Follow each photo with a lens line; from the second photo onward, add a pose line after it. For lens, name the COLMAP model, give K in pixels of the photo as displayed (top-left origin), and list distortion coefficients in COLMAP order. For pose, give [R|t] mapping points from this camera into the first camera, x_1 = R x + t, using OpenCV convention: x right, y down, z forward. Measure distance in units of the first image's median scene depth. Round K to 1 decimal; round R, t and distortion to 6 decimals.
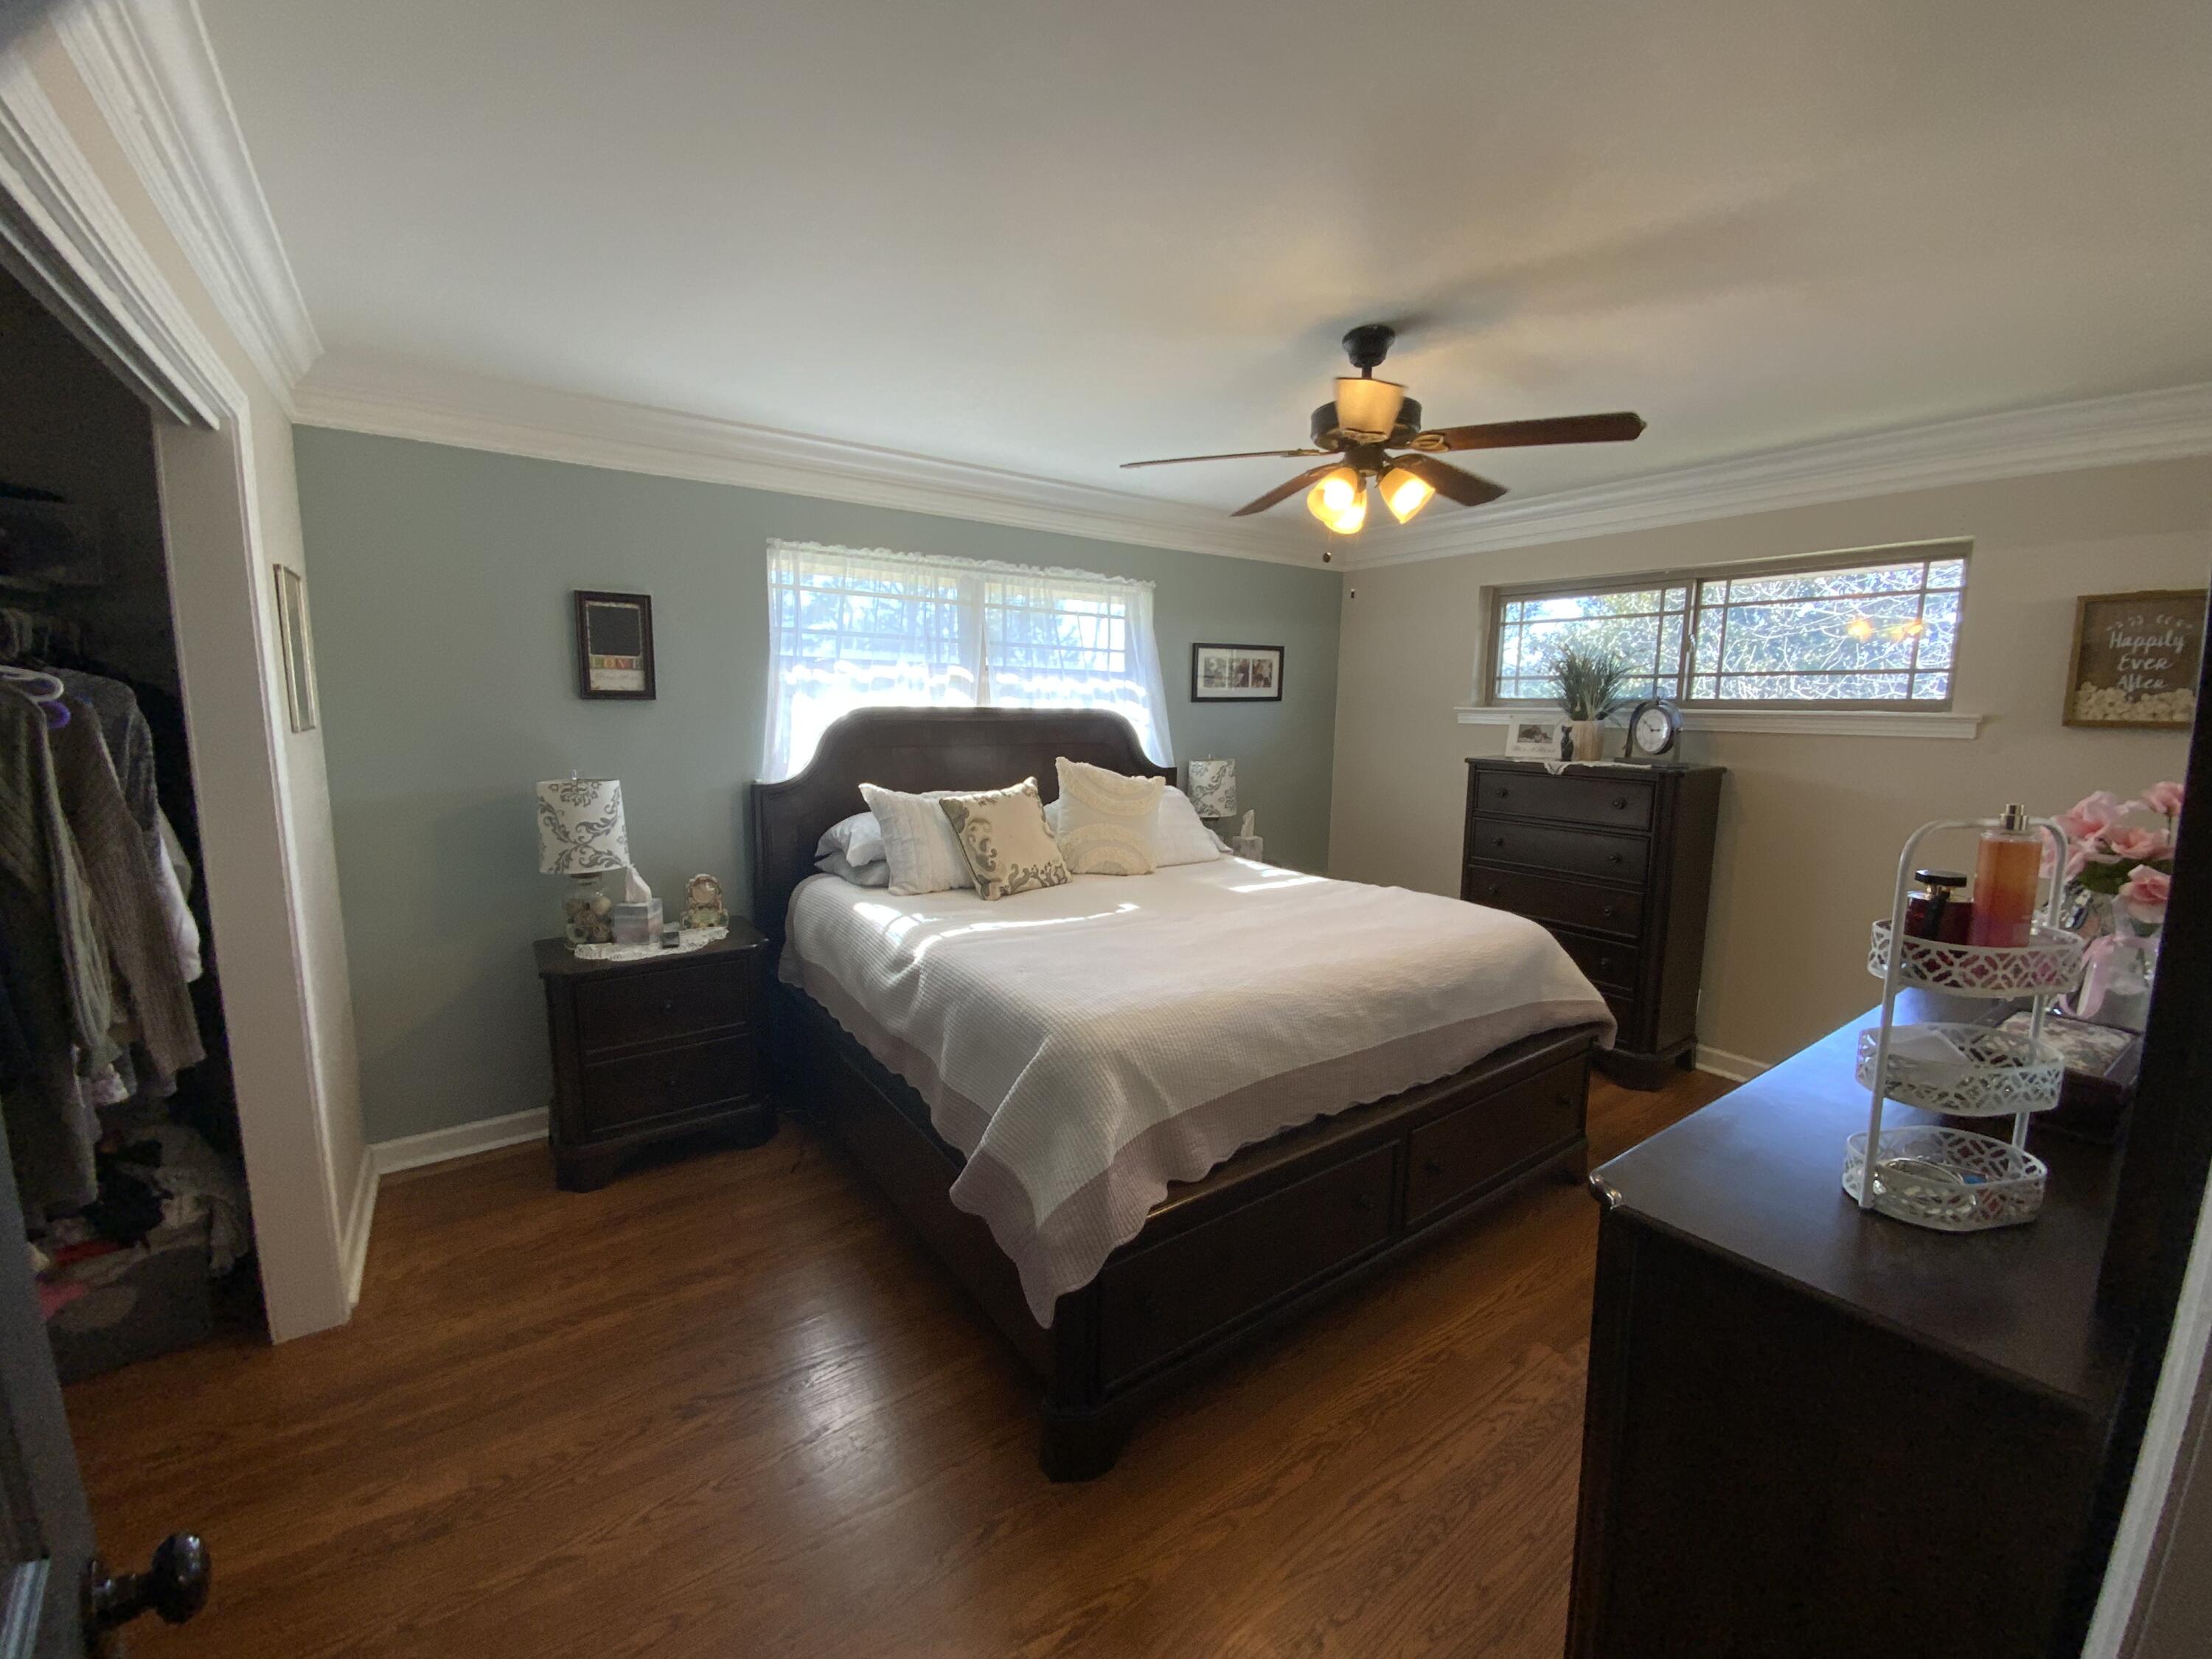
lens RADIAL K [[897.5, 0, 1104.2], [0, 897.5, 833.8], [0, 0, 1]] dist [-0.022212, -0.003192]
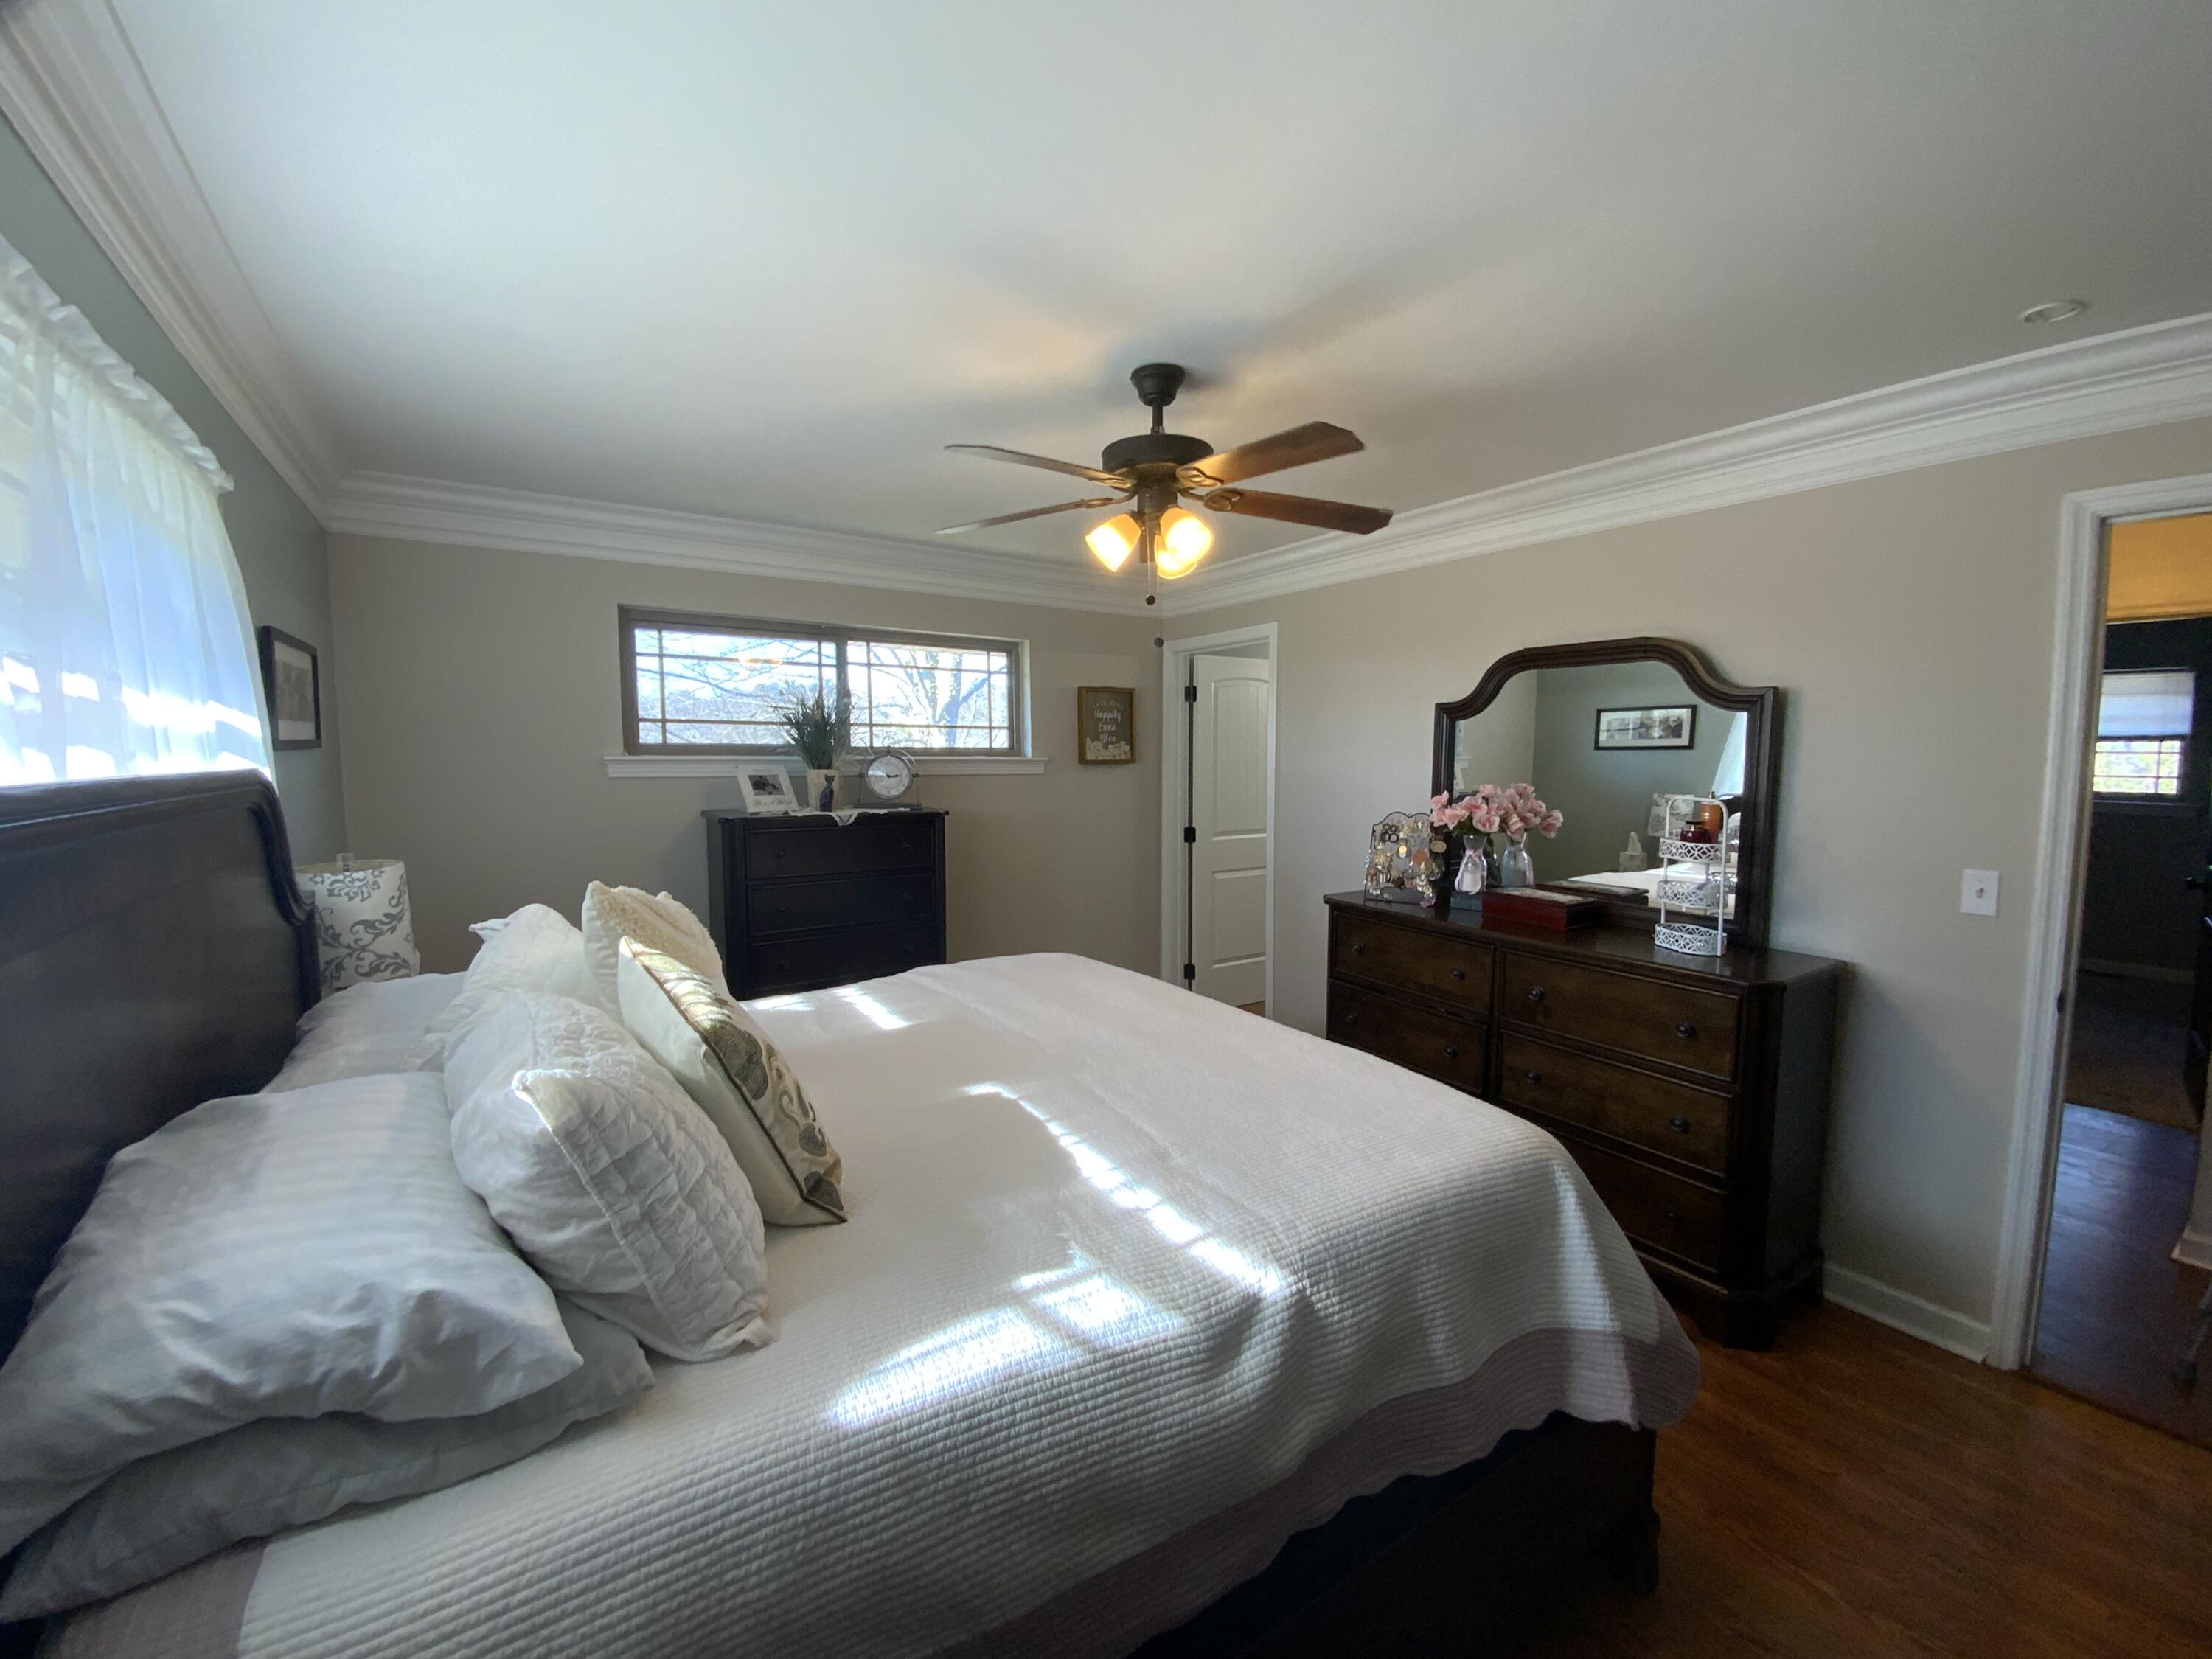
lens RADIAL K [[897.5, 0, 1108.1], [0, 897.5, 825.4], [0, 0, 1]] dist [-0.022212, -0.003192]
pose [[0.020149, -0.081458, 0.996473, -0.531033], [0.138892, 0.987239, 0.077895, -0.121939], [-0.990103, 0.136833, 0.031206, 0.827172]]
